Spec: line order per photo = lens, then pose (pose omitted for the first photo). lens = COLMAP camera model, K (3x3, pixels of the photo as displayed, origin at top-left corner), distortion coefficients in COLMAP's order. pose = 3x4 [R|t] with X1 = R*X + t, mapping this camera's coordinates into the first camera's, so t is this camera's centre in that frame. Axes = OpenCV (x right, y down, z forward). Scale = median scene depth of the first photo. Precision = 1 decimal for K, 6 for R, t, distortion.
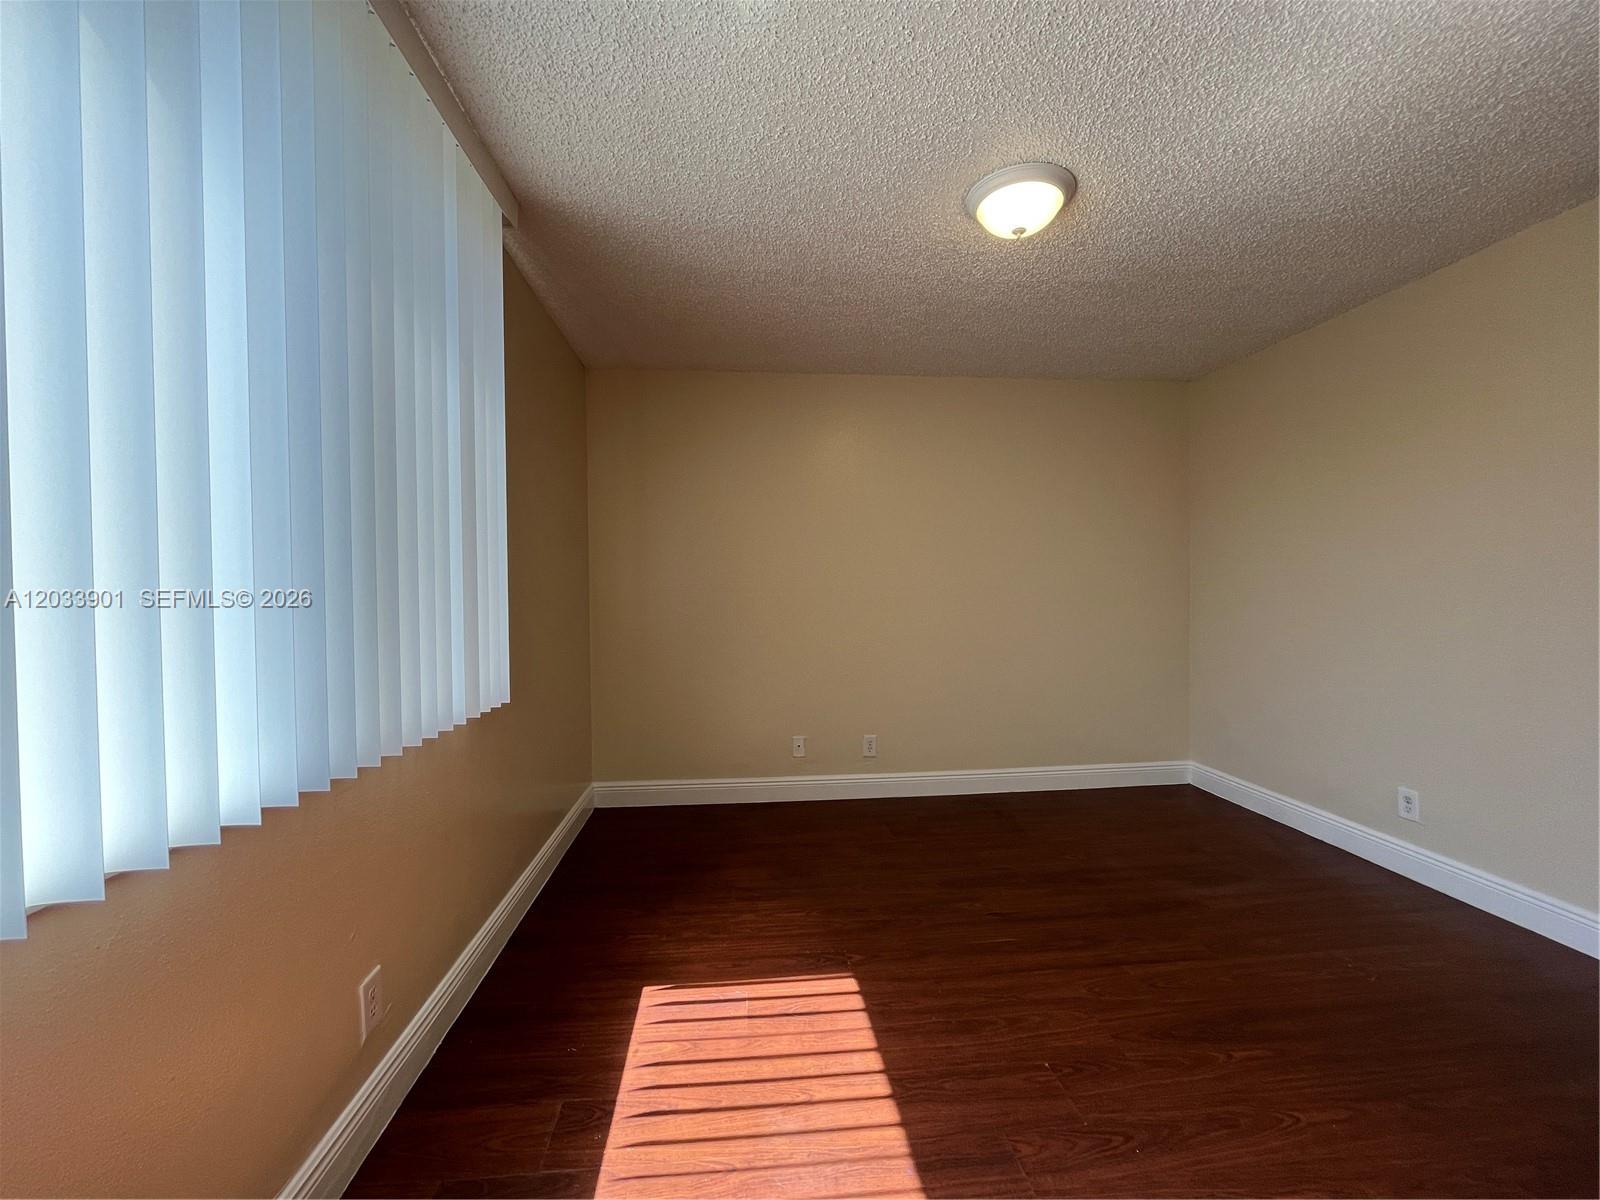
lens RADIAL K [[645.0, 0, 801.6], [0, 645.0, 595.6], [0, 0, 1]] dist [-0.003686, 0.000142]
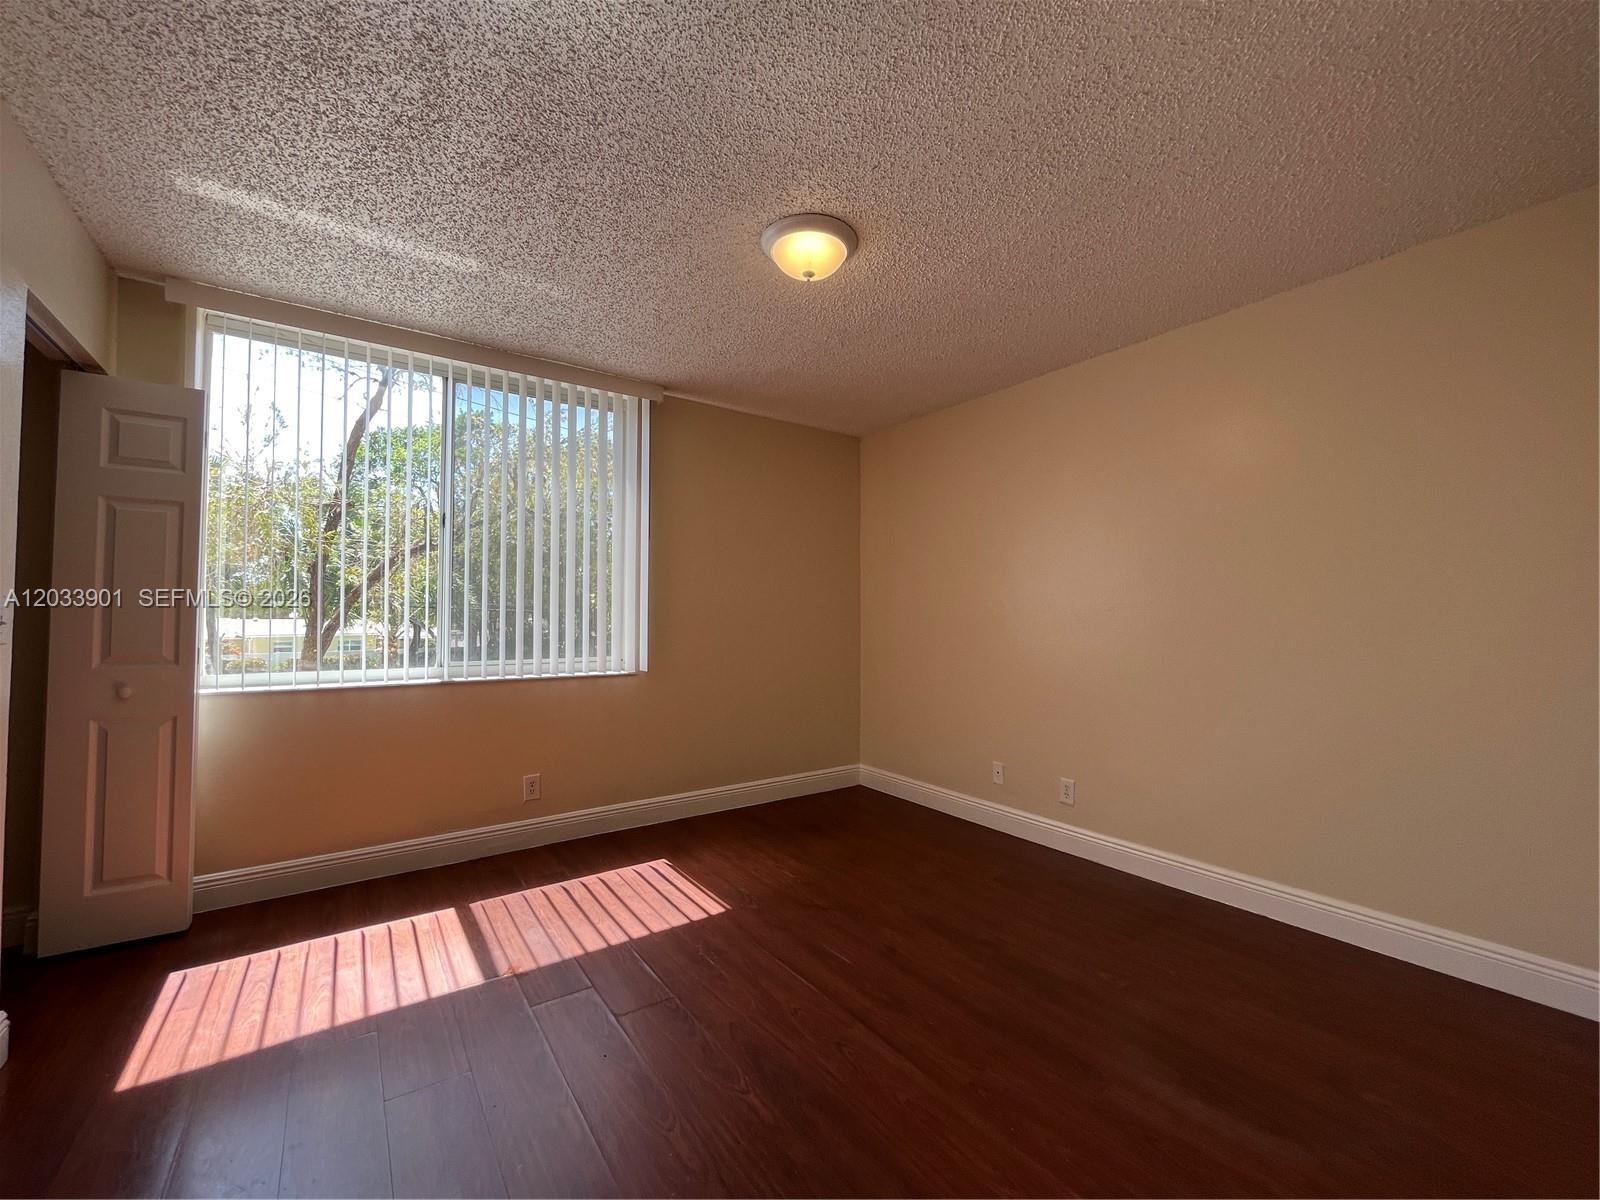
lens RADIAL K [[645.0, 0, 801.6], [0, 645.0, 595.6], [0, 0, 1]] dist [-0.003686, 0.000142]
pose [[0.498202, -0.020966, -0.866807, 1.262767], [-0.015365, 0.999337, -0.033003, 0.008738], [0.866925, 0.029760, 0.497550, 0.468371]]
